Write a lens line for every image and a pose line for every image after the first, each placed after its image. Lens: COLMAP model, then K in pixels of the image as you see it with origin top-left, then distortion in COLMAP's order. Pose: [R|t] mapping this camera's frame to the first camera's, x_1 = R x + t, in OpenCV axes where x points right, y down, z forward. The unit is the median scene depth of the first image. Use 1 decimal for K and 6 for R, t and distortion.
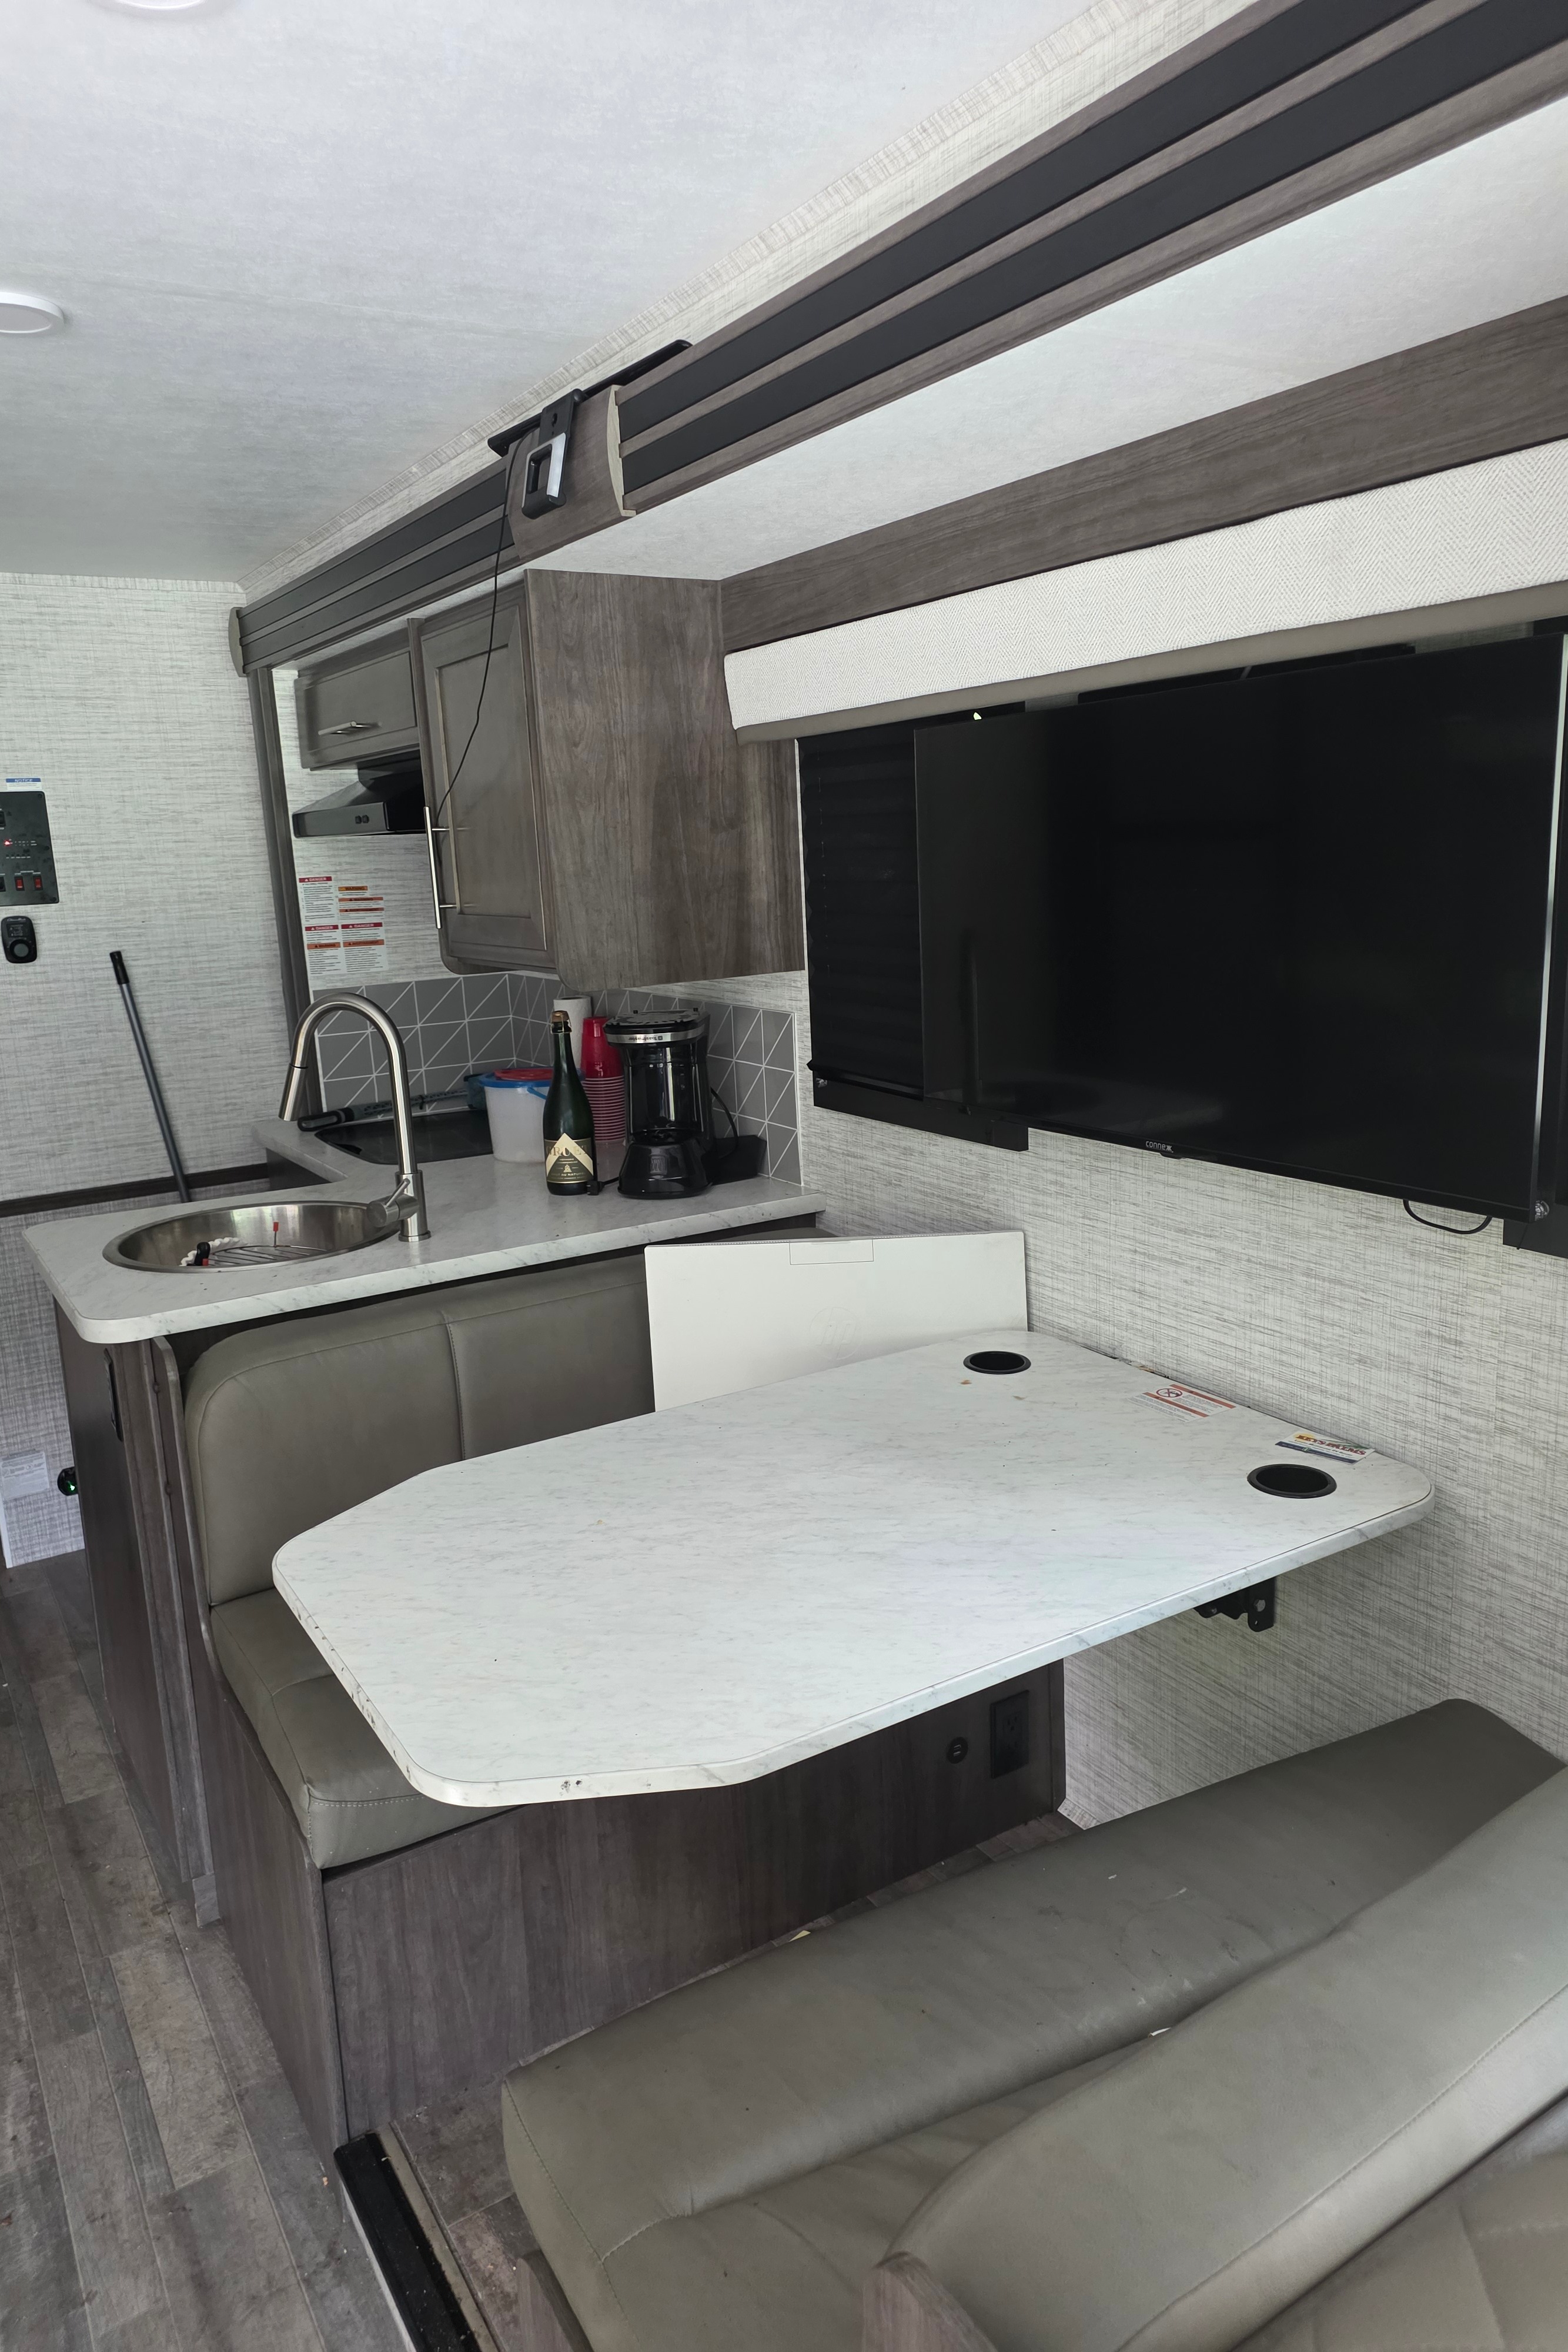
lens RADIAL K [[1574.5, 0, 777.6], [0, 1574.5, 1182.1], [0, 0, 1]] dist [0.048777, -0.032394]
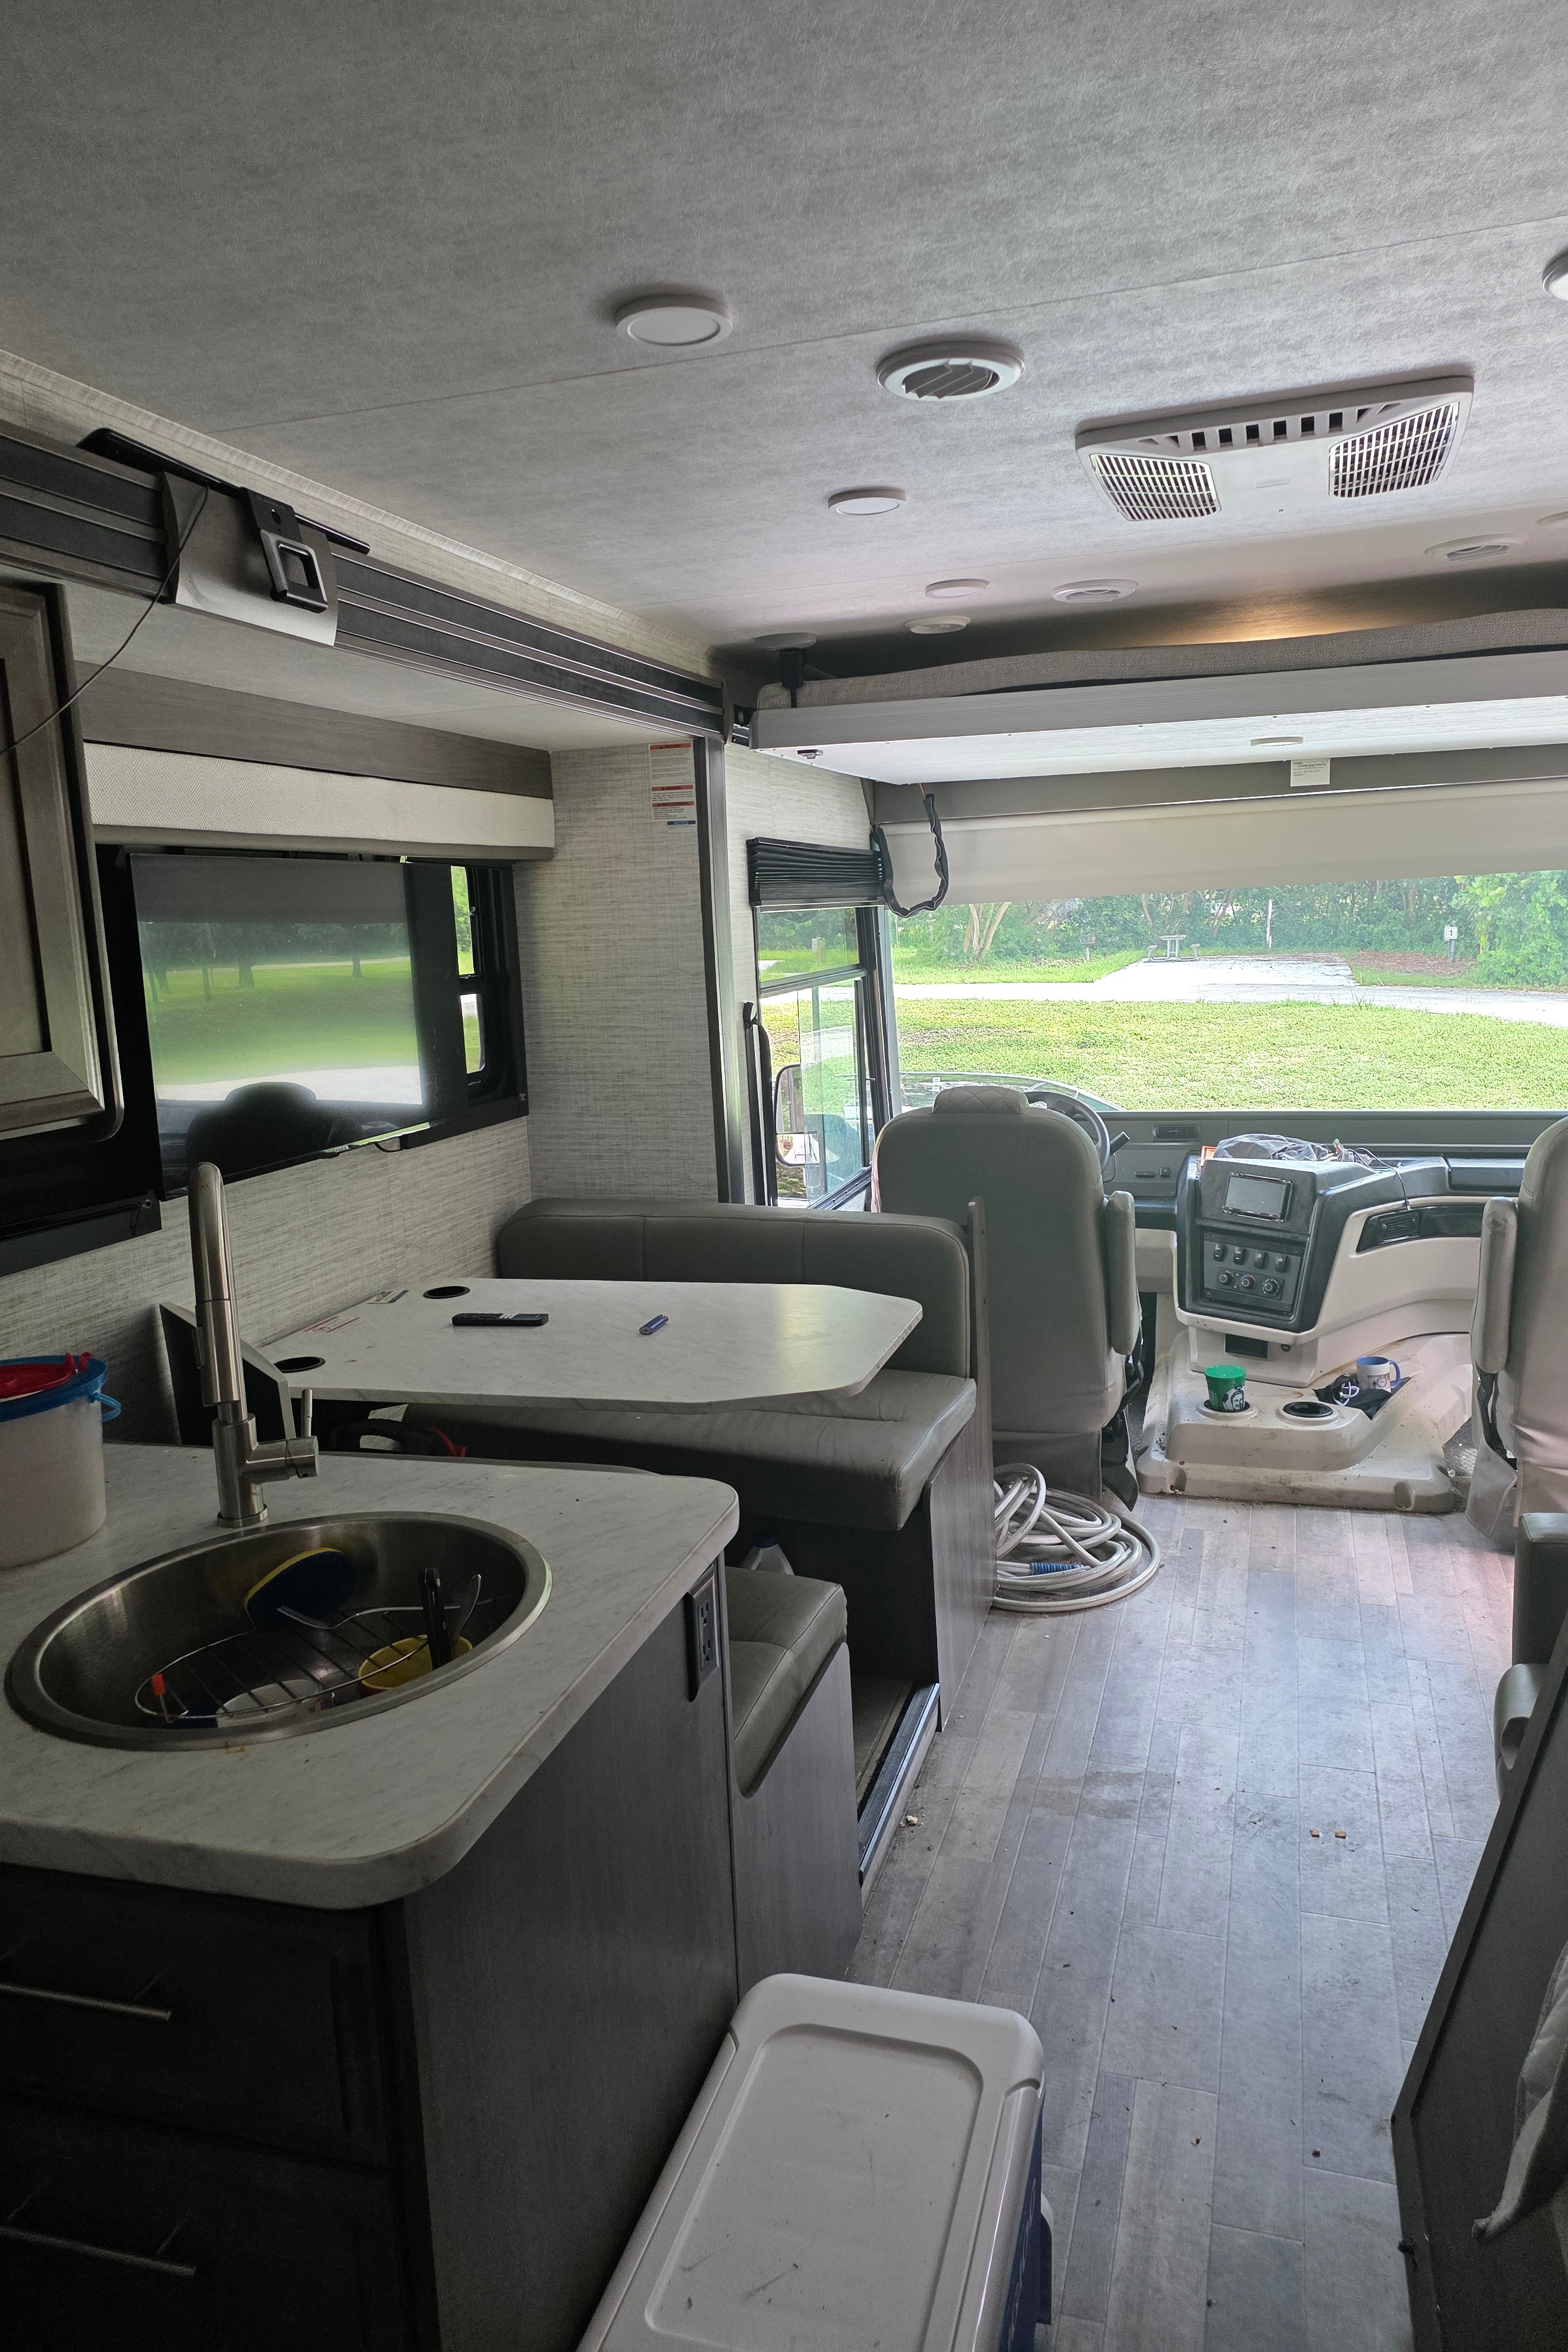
lens RADIAL K [[1578.0, 0, 741.9], [0, 1578.0, 1172.7], [0, 0, 1]] dist [0.052655, -0.035151]
pose [[-0.636246, -0.049532, 0.769894, -0.982409], [0.236276, 0.937473, 0.255574, -0.249439], [-0.734414, 0.344516, -0.584761, 1.337815]]
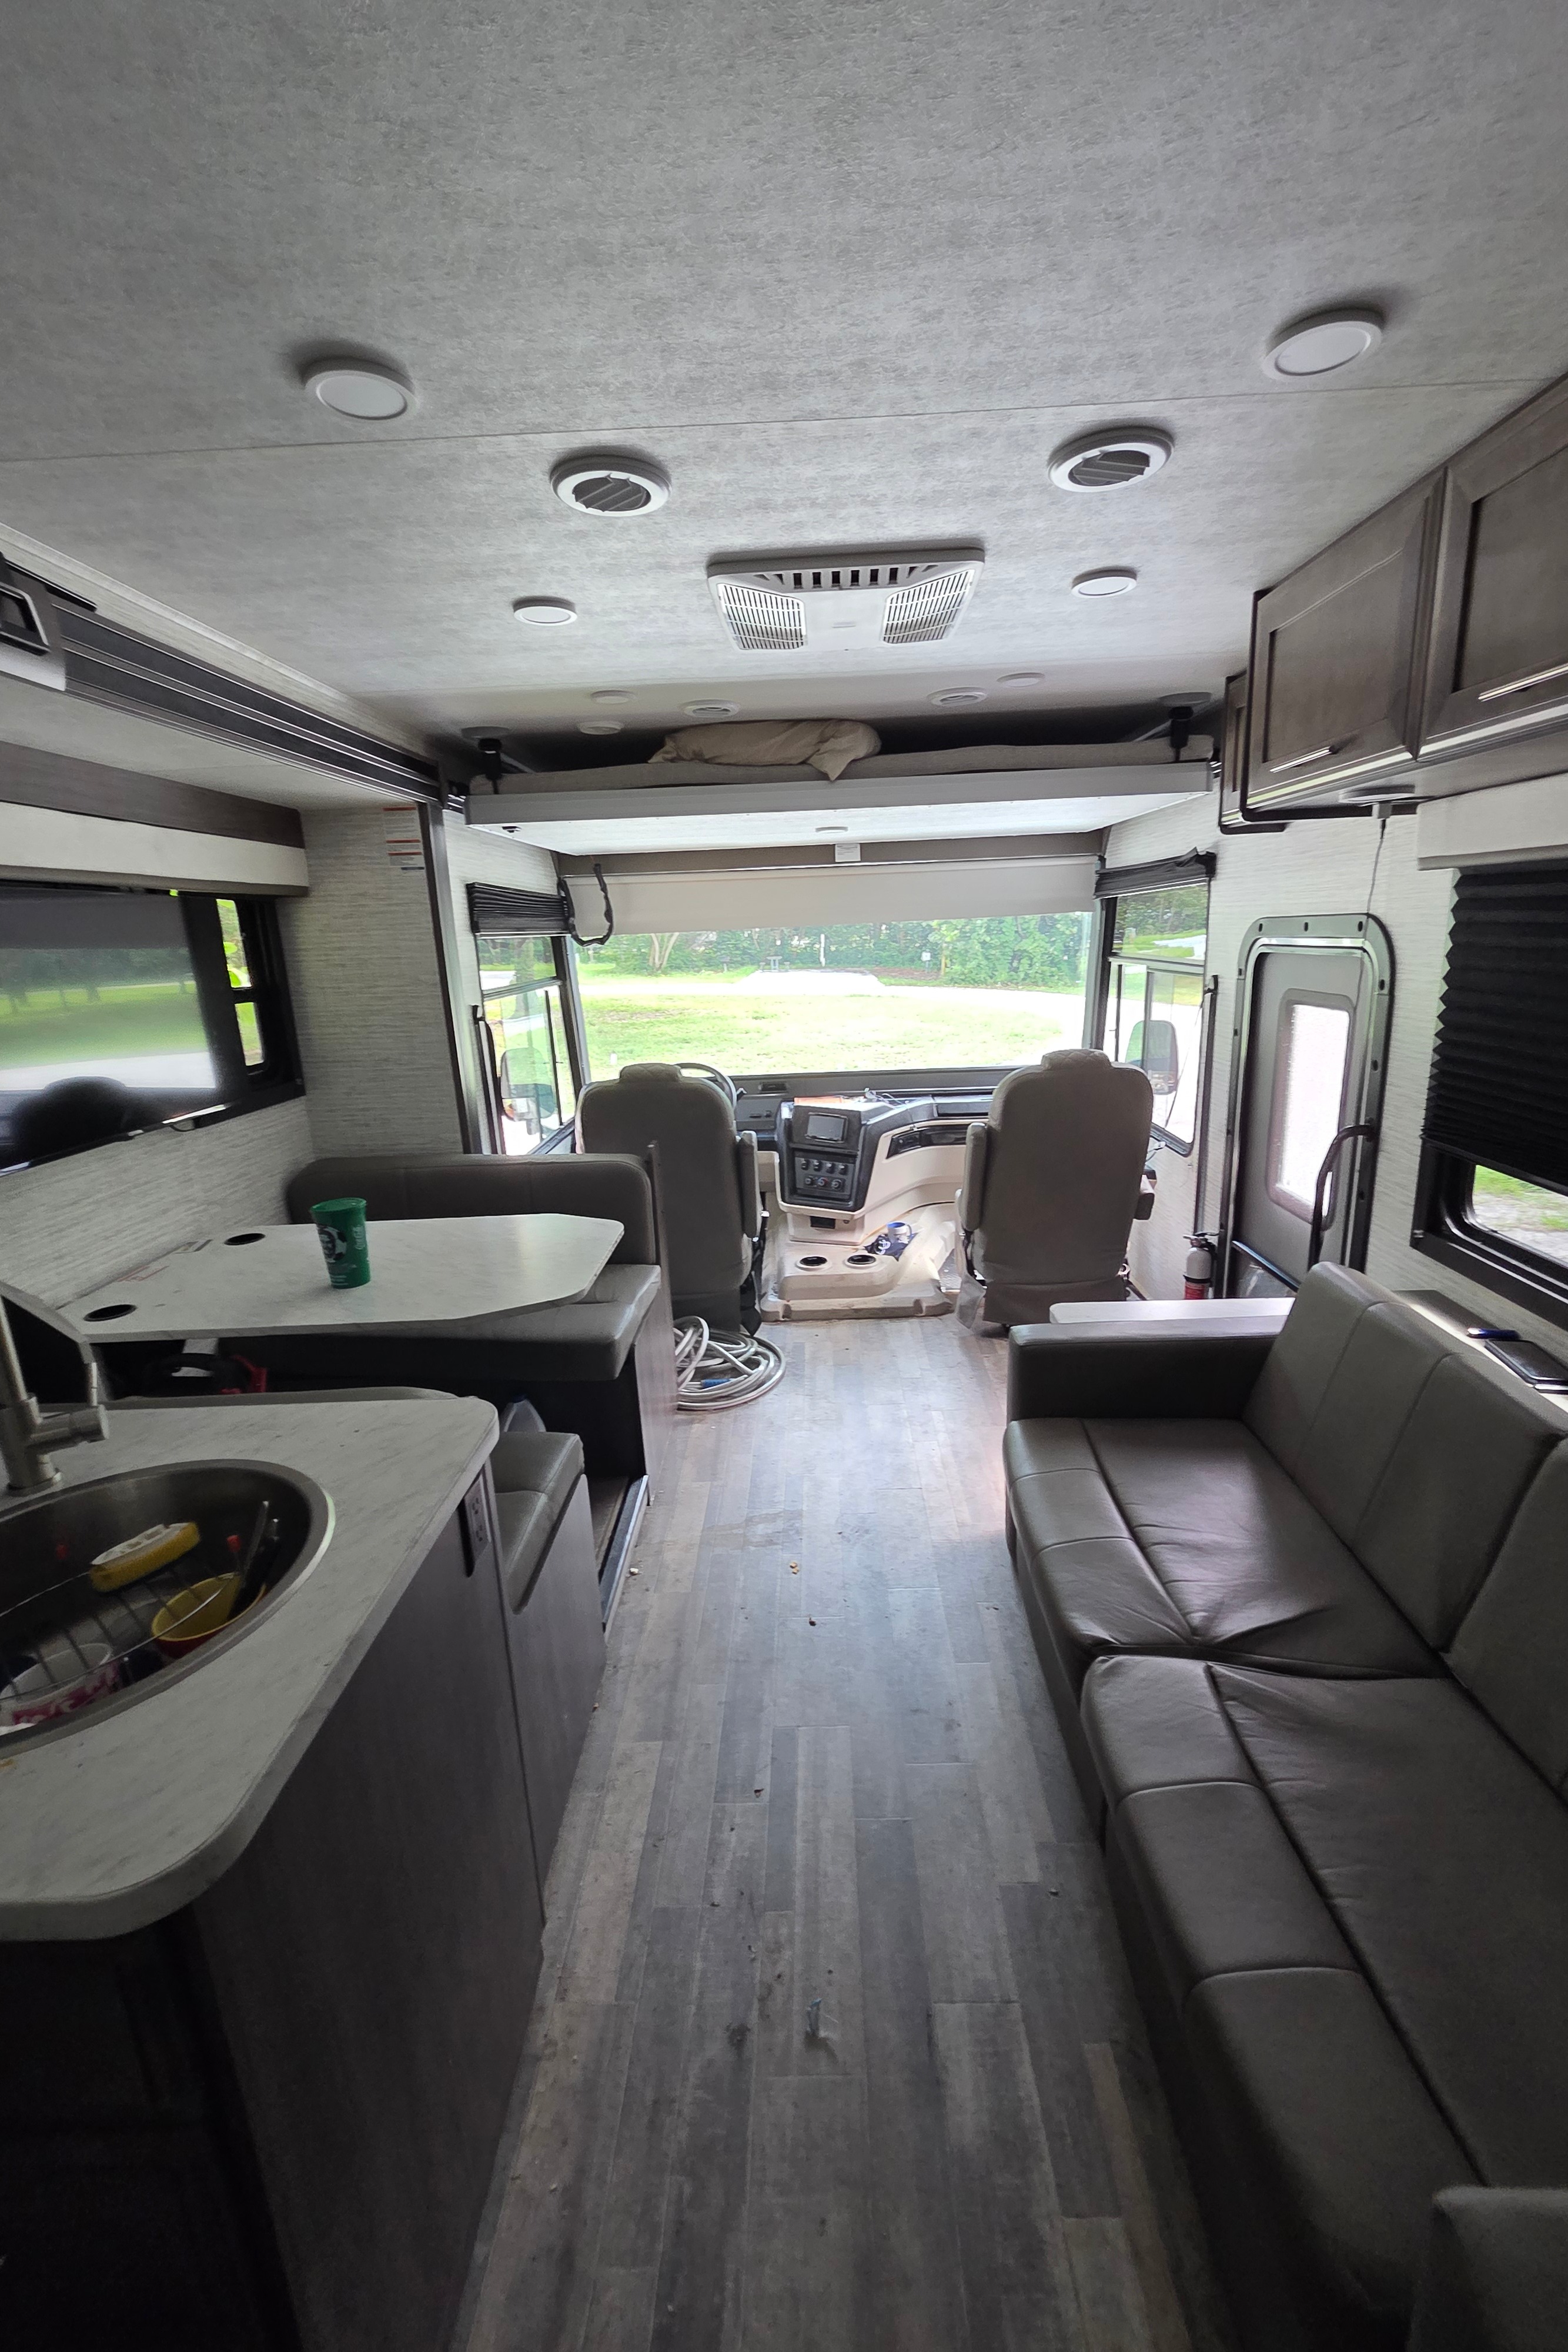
lens RADIAL K [[1004.2, 0, 797.5], [0, 1004.2, 1190.4], [0, 0, 1]] dist [-0.001121, -0.000627]
pose [[-0.840430, -0.056715, 0.538945, -0.879465], [0.190951, 0.899733, 0.392452, -0.230364], [-0.507164, 0.432740, -0.745332, 1.254657]]
